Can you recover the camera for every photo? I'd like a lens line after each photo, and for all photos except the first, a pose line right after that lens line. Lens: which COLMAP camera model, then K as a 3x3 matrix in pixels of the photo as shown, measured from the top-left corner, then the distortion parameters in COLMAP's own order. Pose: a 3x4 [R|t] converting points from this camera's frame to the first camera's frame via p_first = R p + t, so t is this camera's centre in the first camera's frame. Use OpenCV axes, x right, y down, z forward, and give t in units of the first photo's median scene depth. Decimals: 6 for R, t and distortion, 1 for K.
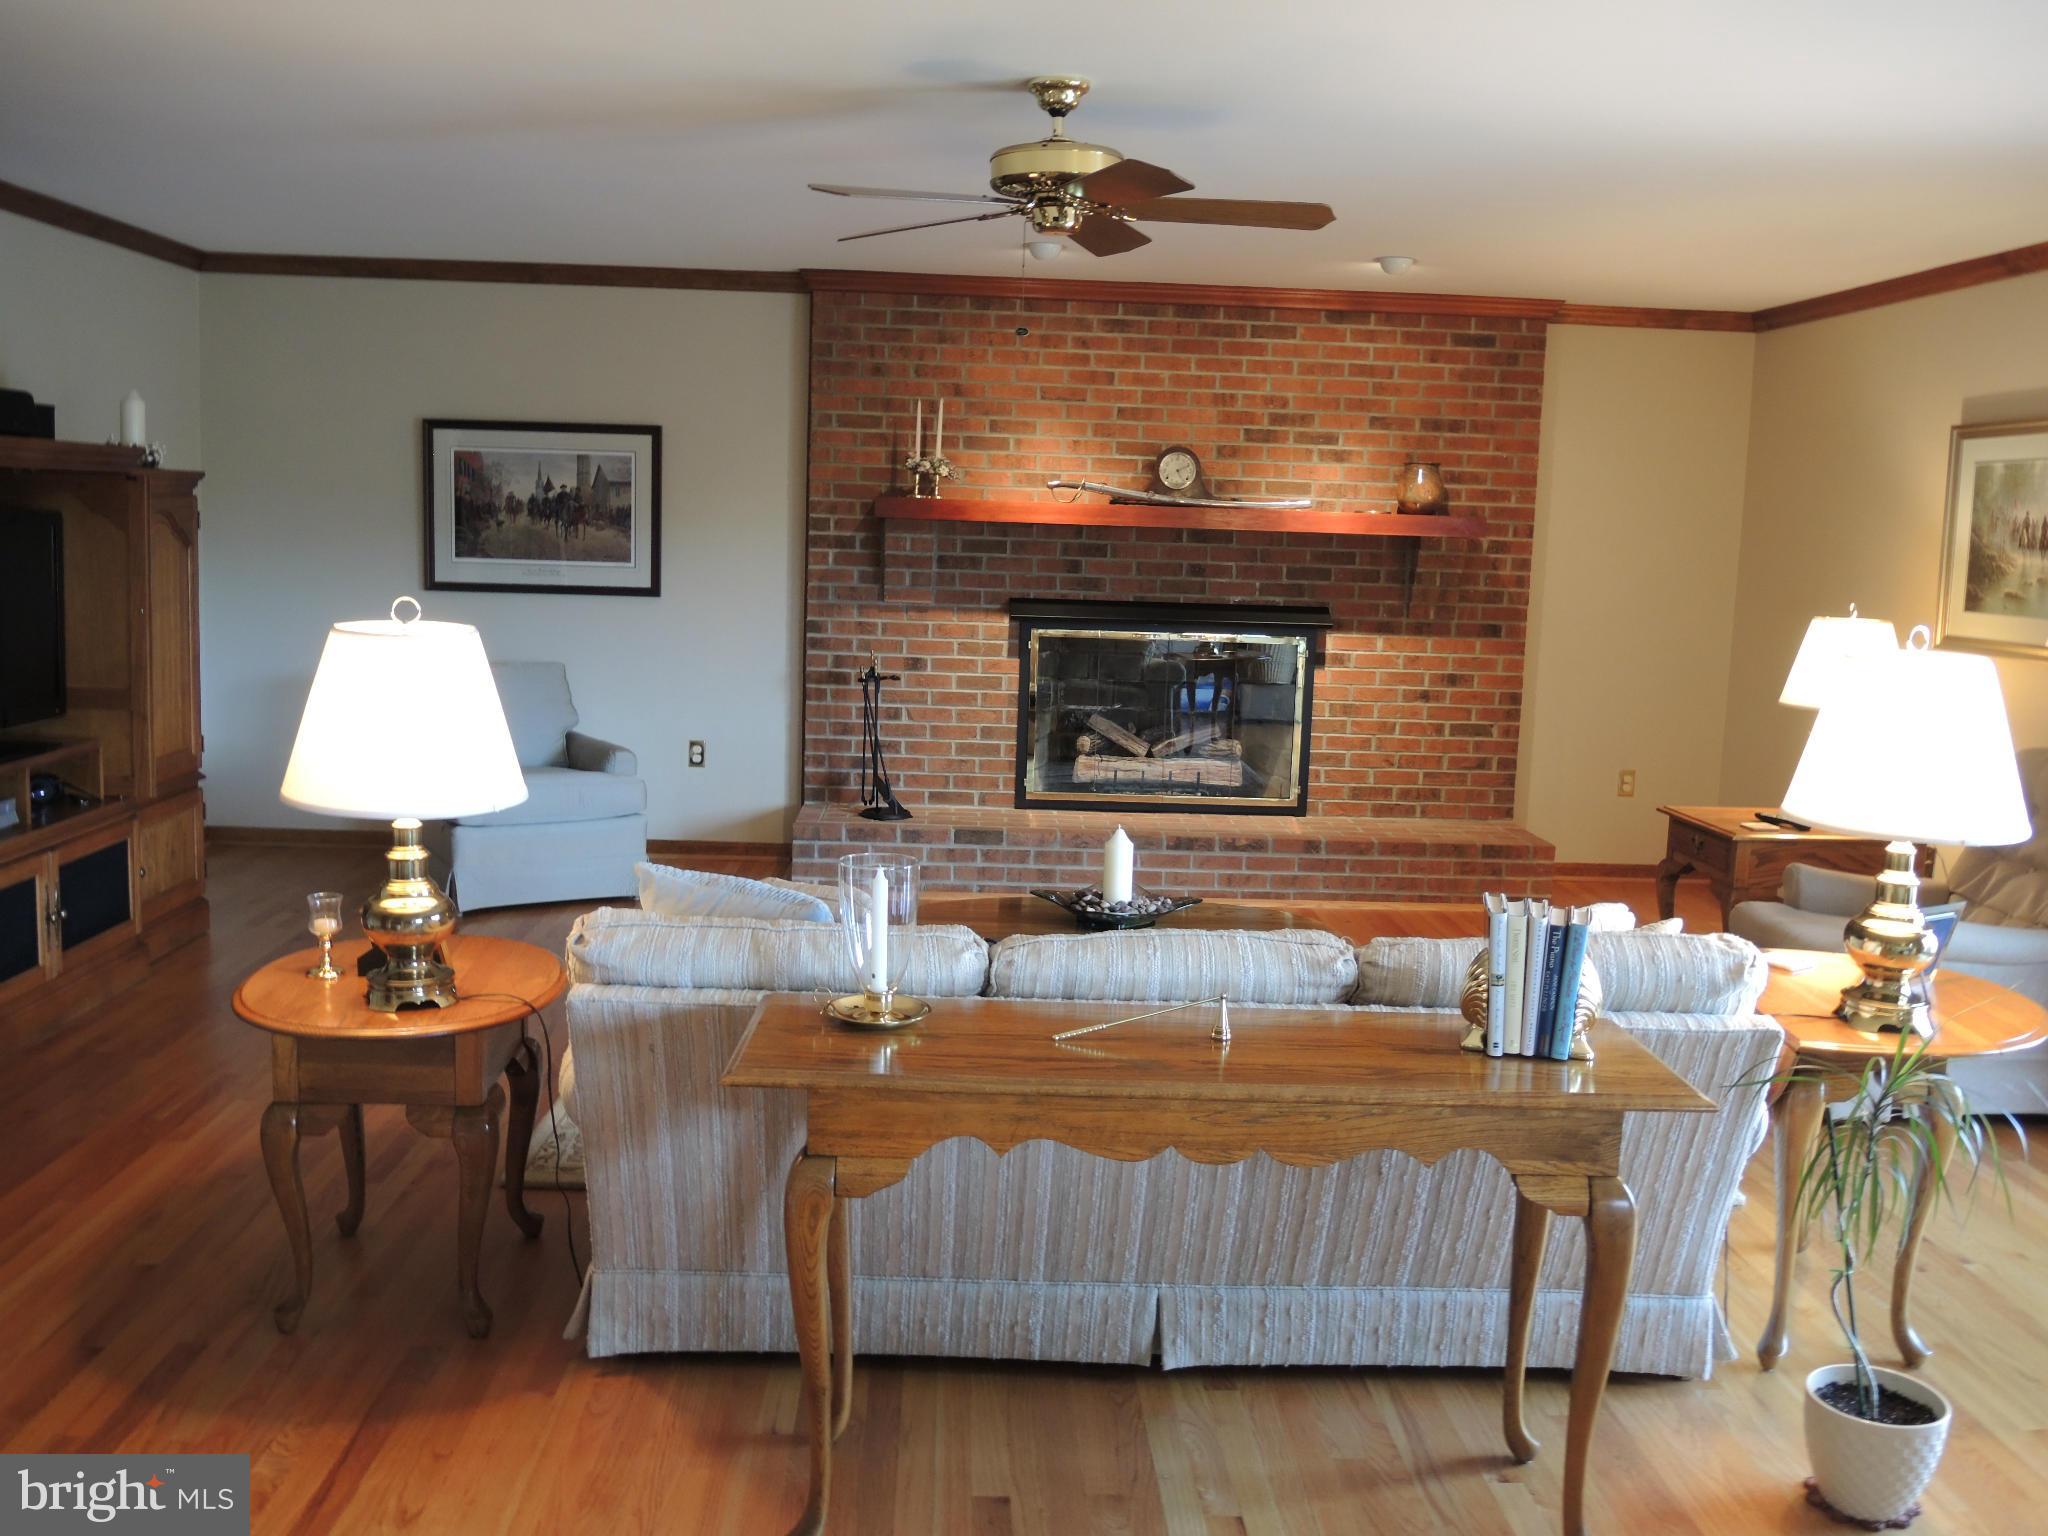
lens RADIAL K [[1714.2, 0, 1010.3], [0, 1714.2, 755.6], [0, 0, 1]] dist [-0.036331, -0.055886]
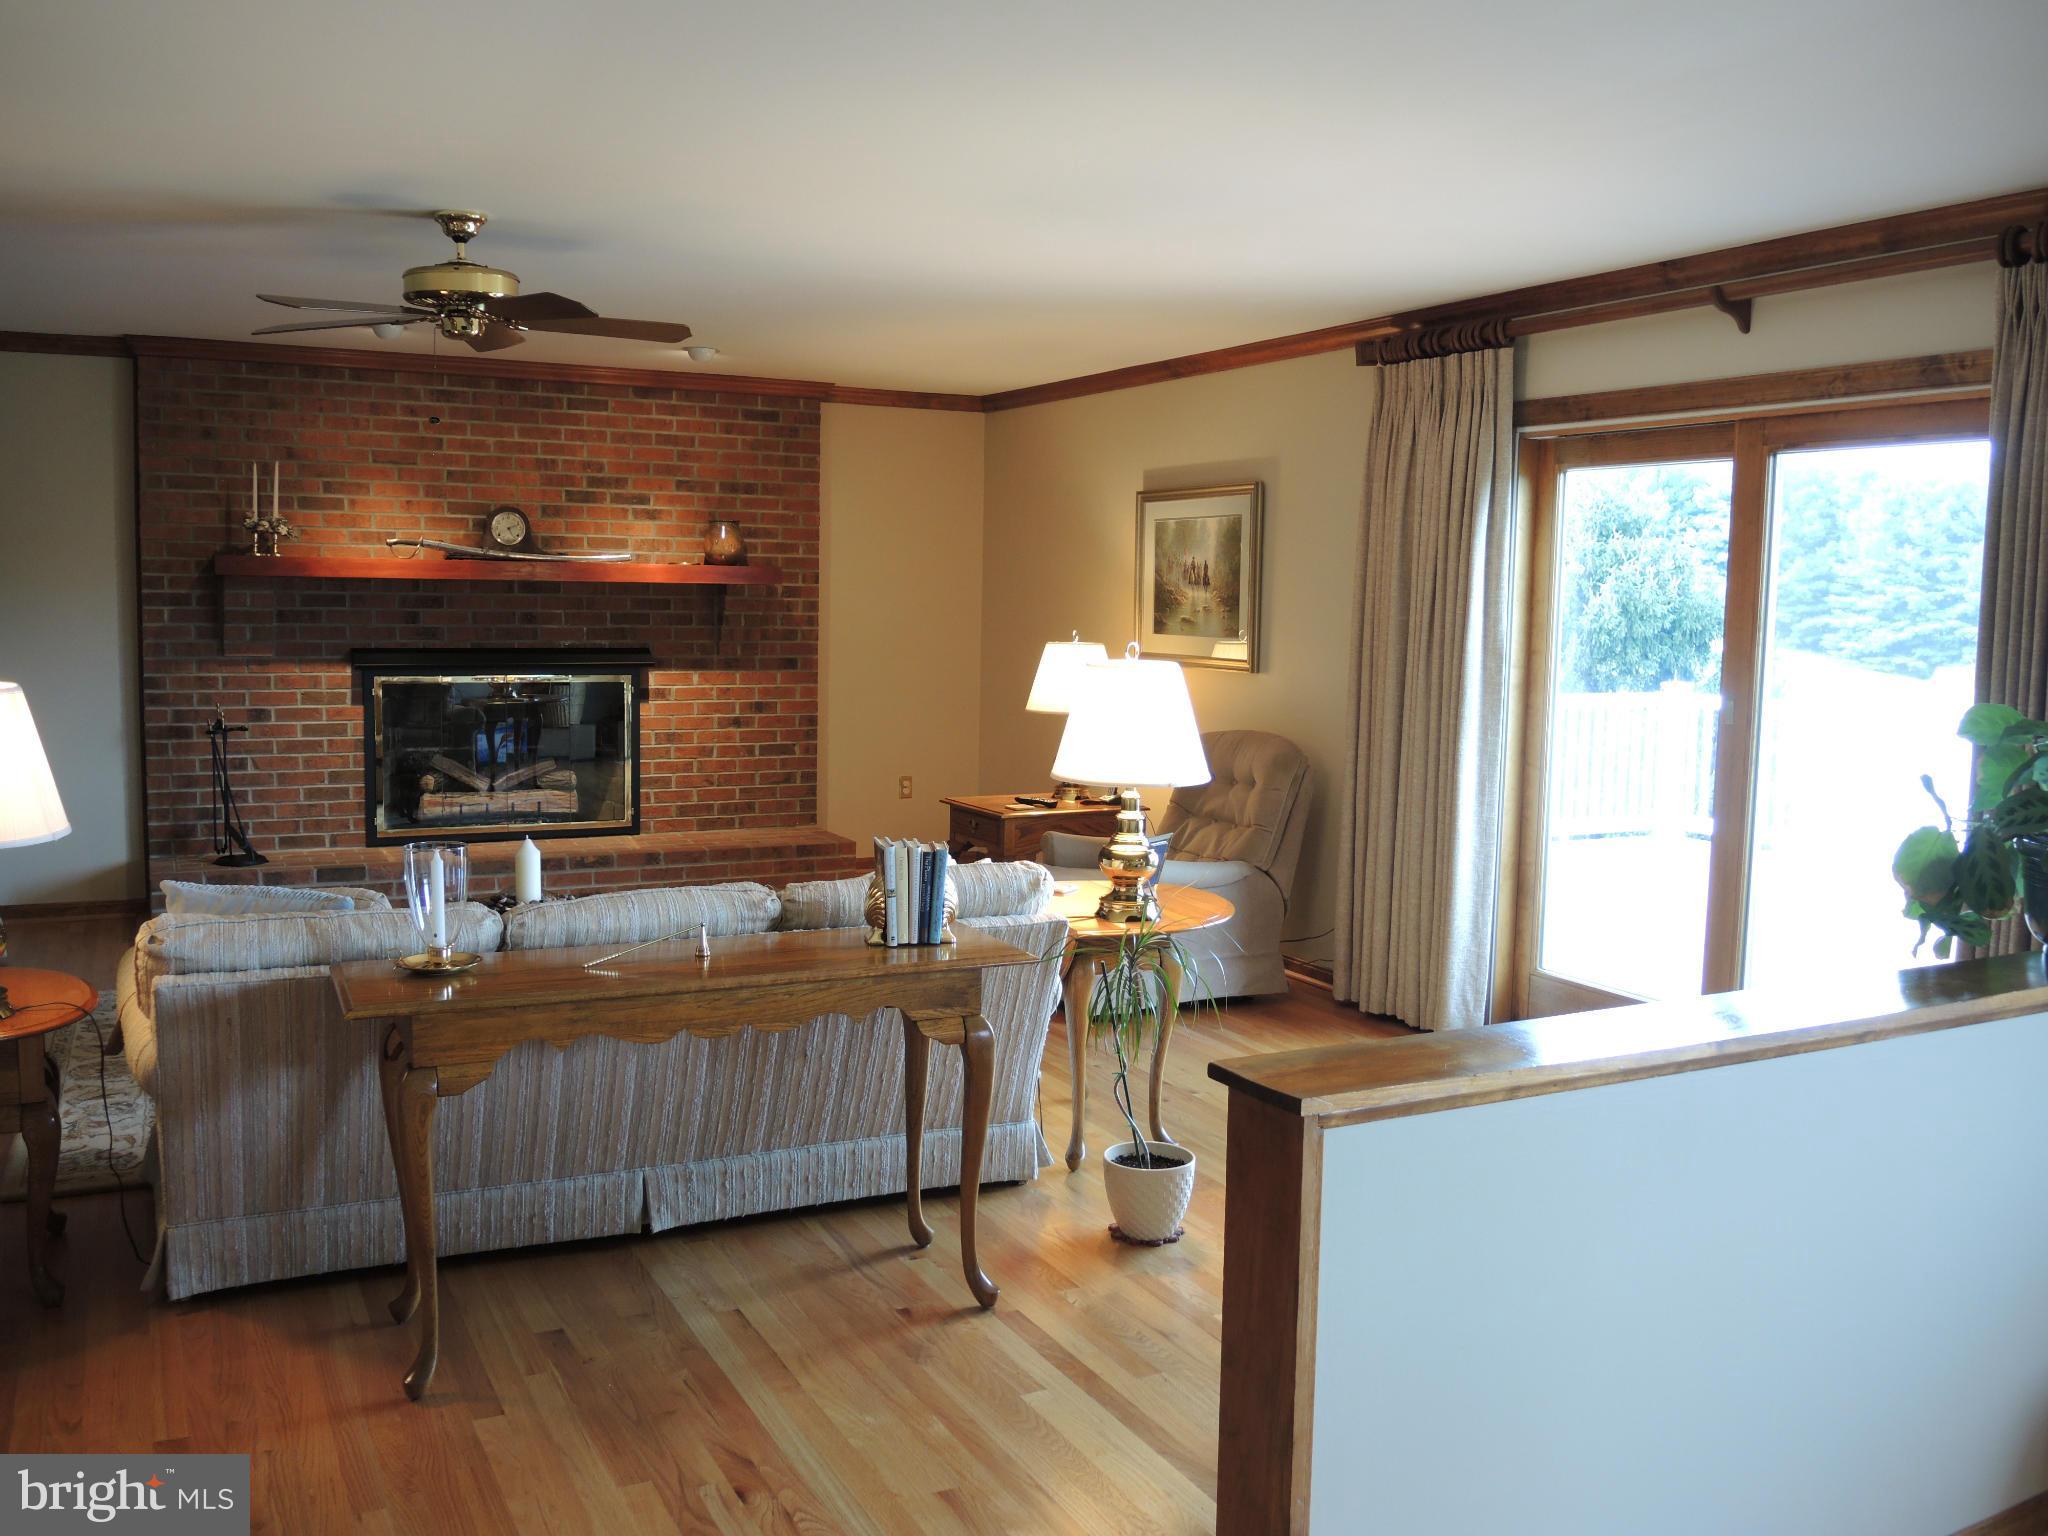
lens RADIAL K [[1714.2, 0, 1010.3], [0, 1714.2, 755.6], [0, 0, 1]] dist [-0.036331, -0.055886]
pose [[0.906315, -0.055841, 0.418898, -0.117105], [0.066435, 0.997733, -0.010733, 0.019152], [-0.417349, 0.037557, 0.907970, -0.191057]]
